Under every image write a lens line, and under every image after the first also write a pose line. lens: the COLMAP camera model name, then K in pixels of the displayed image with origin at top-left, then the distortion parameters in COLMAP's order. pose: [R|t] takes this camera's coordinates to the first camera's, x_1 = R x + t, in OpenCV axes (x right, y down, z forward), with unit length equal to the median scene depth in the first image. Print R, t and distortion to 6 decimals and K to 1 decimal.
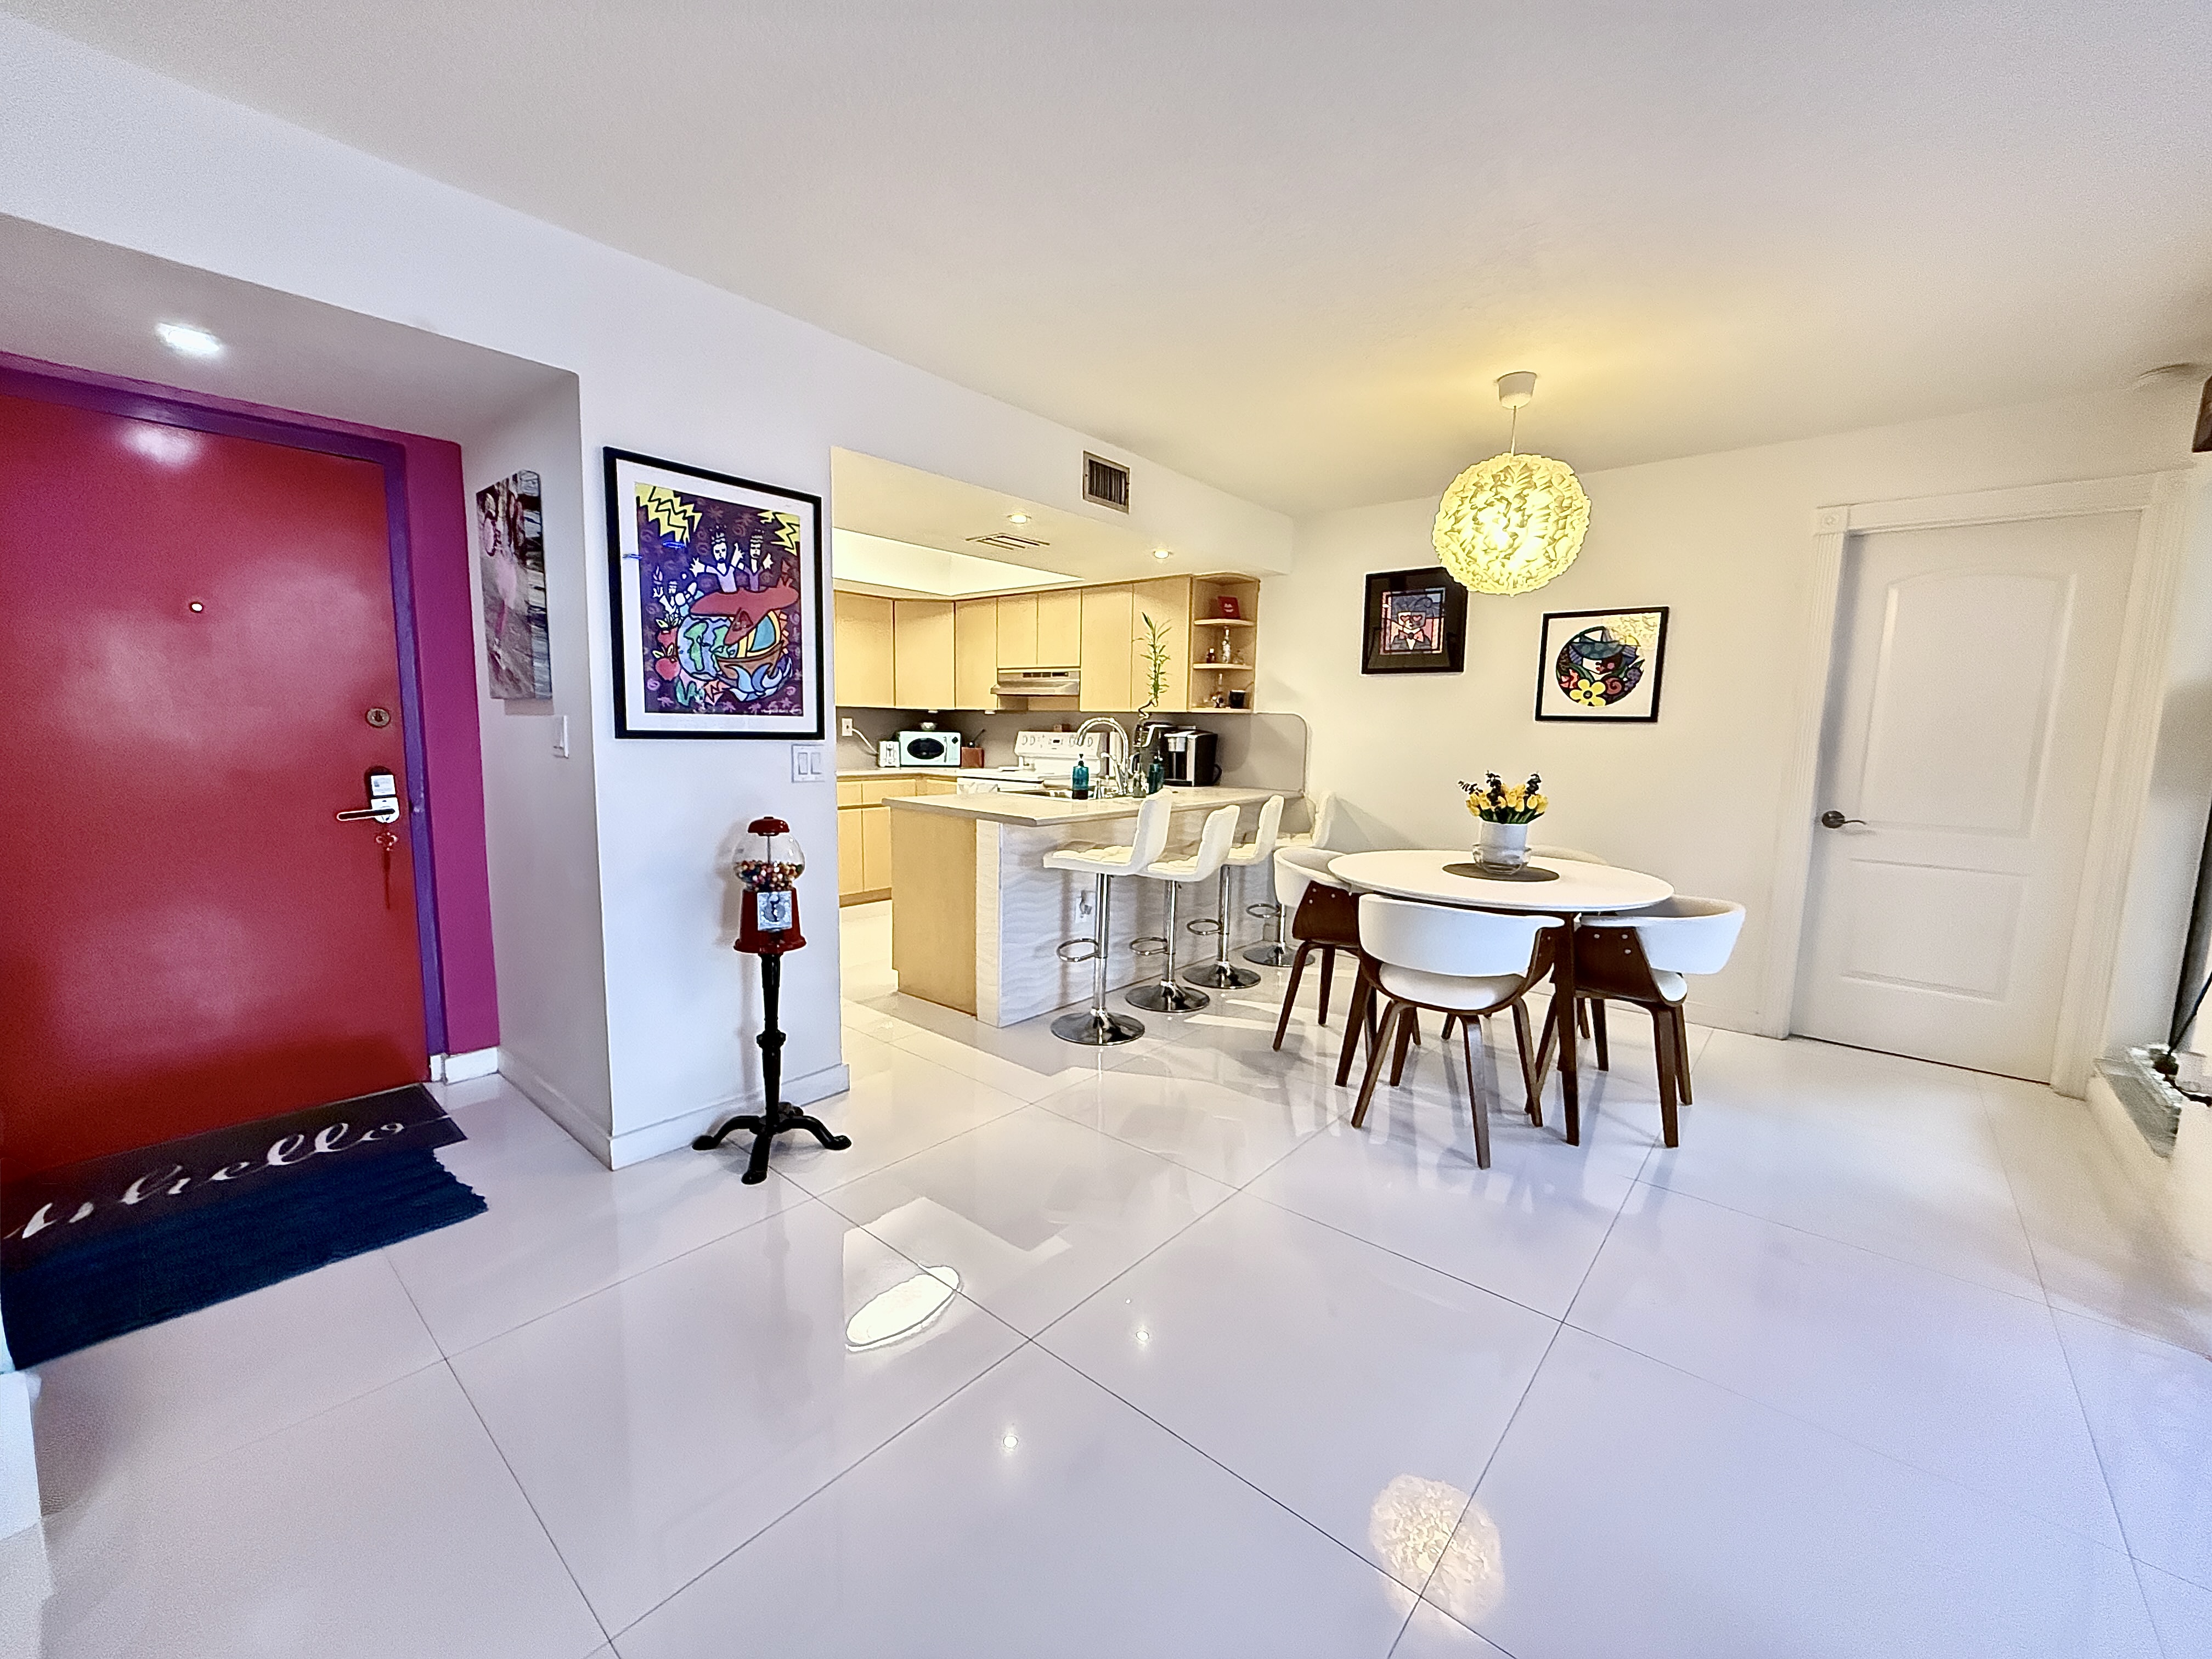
lens RADIAL K [[889.0, 0, 1098.7], [0, 889.0, 832.8], [0, 0, 1]] dist [-0.000158, 0.000716]
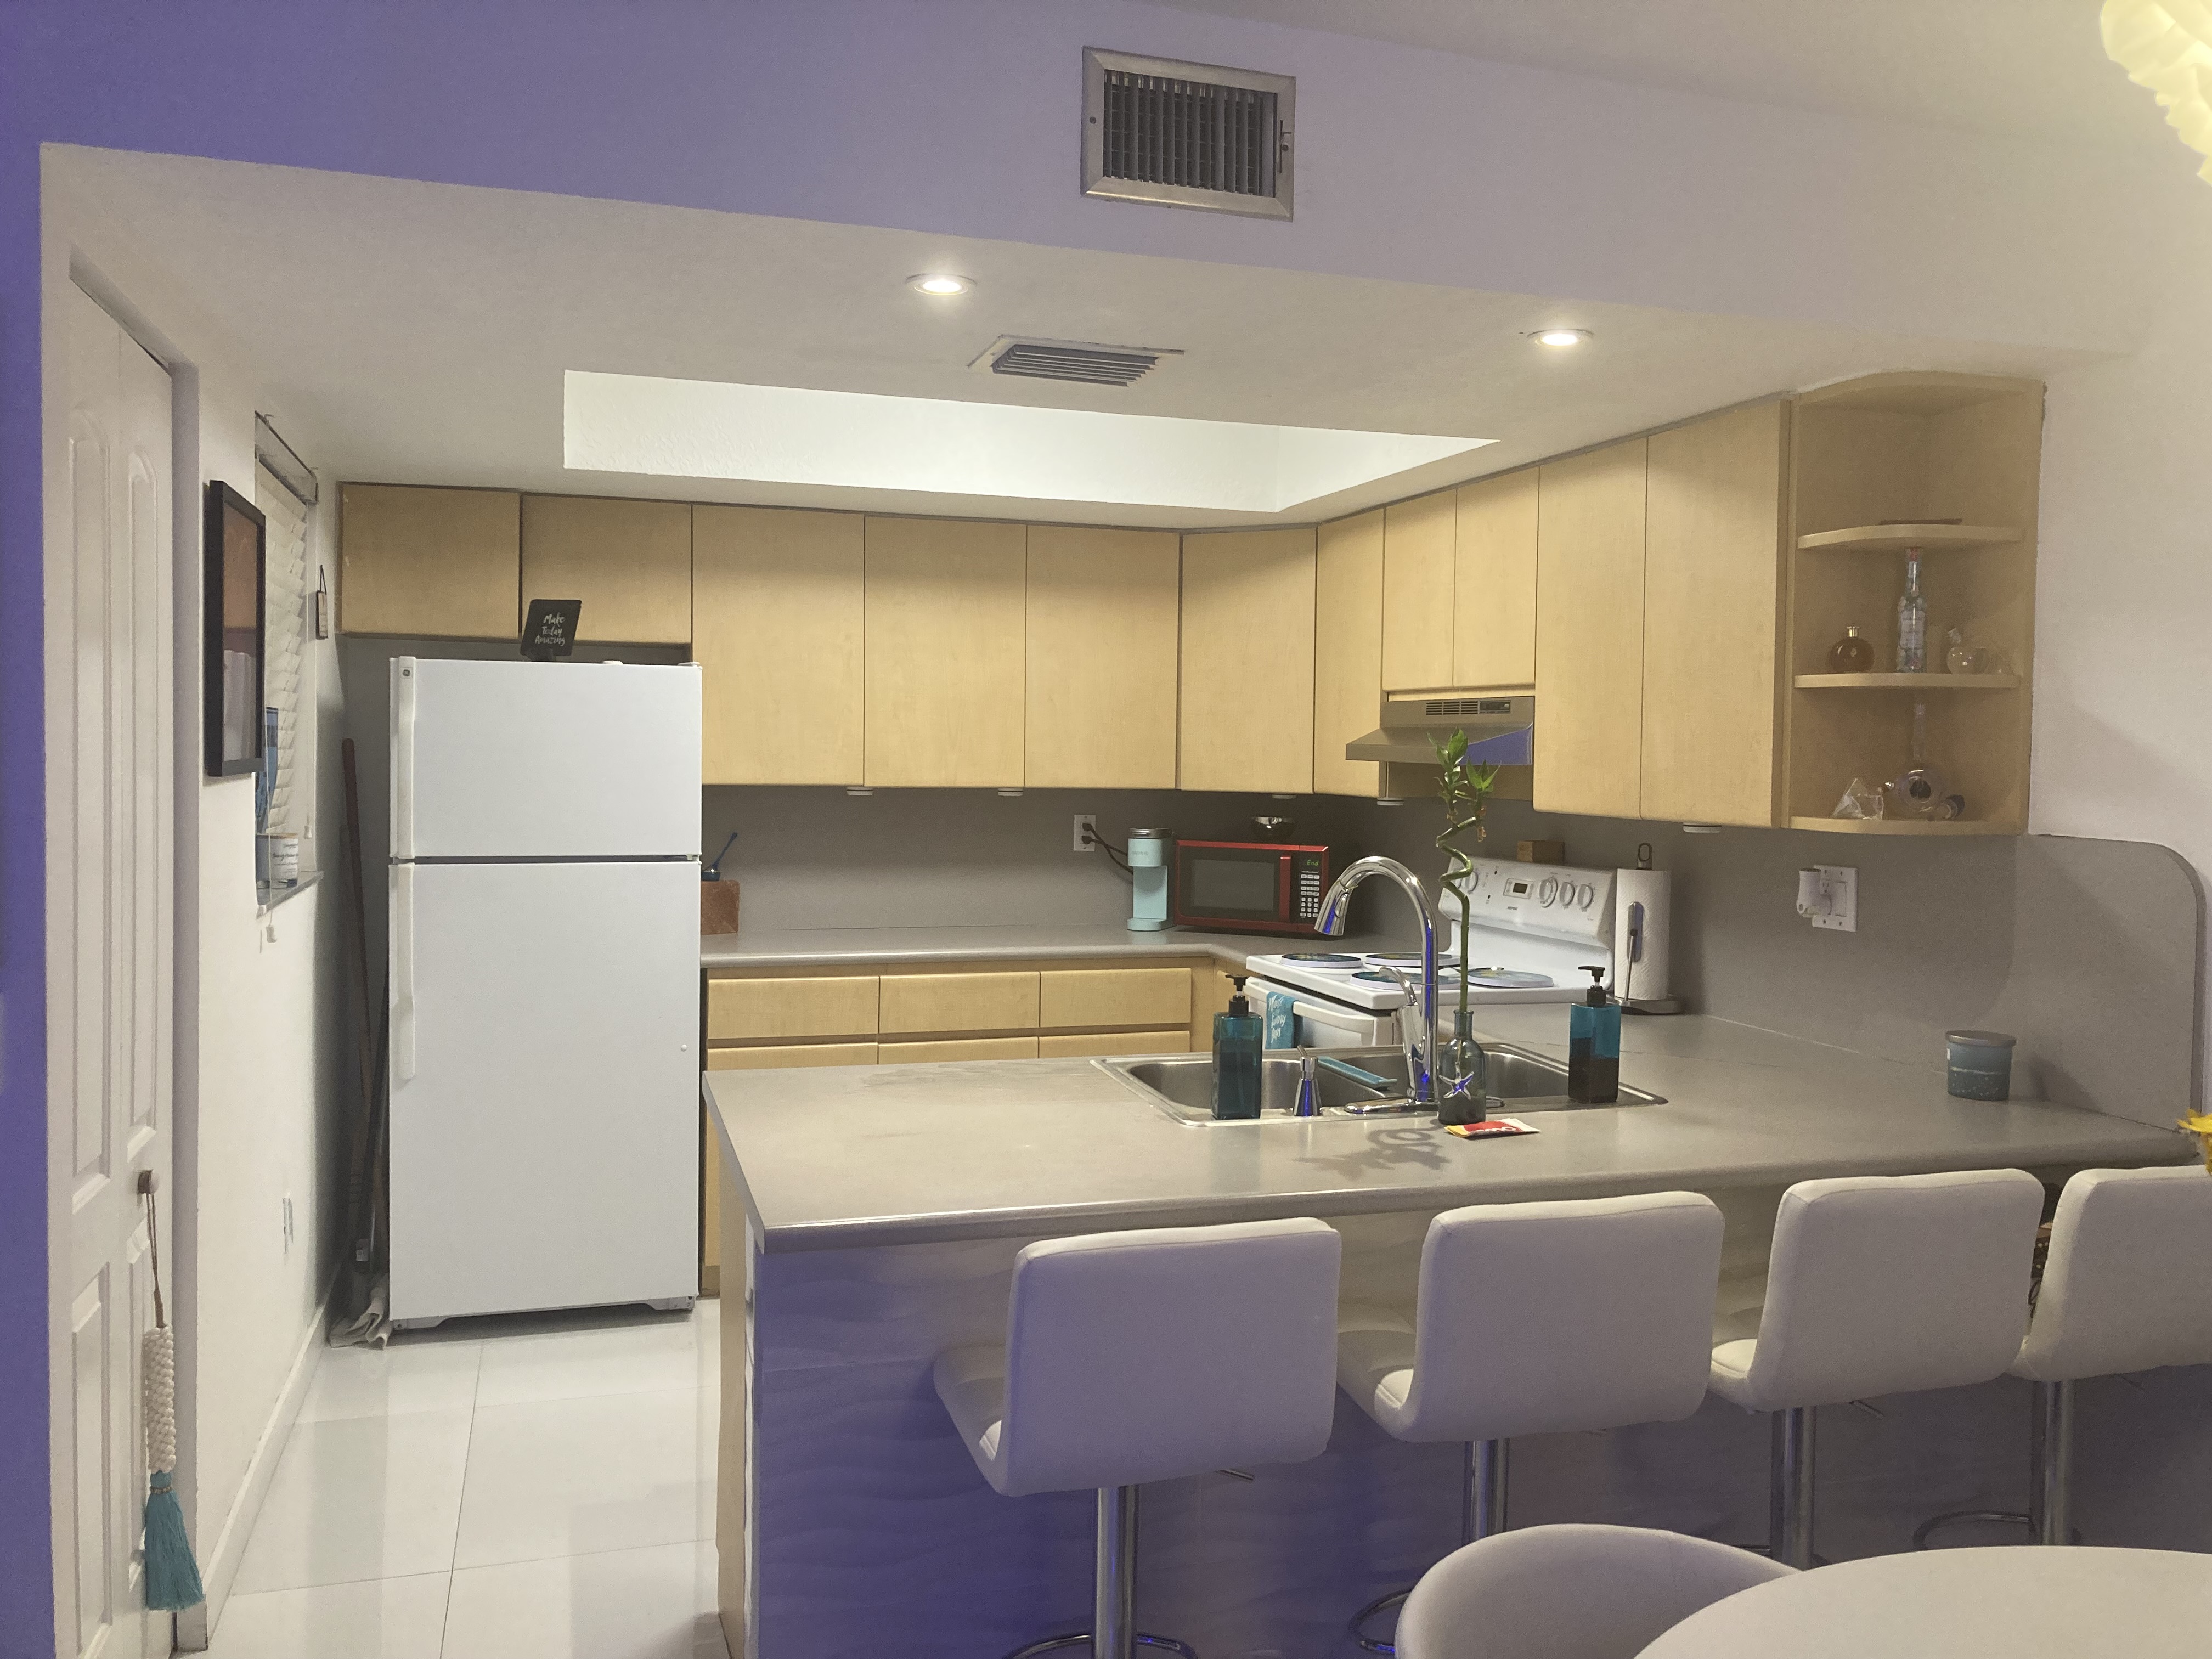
lens RADIAL K [[1799.4, 0, 1171.1], [0, 1799.4, 807.0], [0, 0, 1]] dist [0.016159, 0.006613]
pose [[0.860572, 0.010964, -0.509212, 0.327006], [-0.061867, 0.994616, -0.083140, -0.105977], [0.505558, 0.103052, 0.856616, 0.478766]]
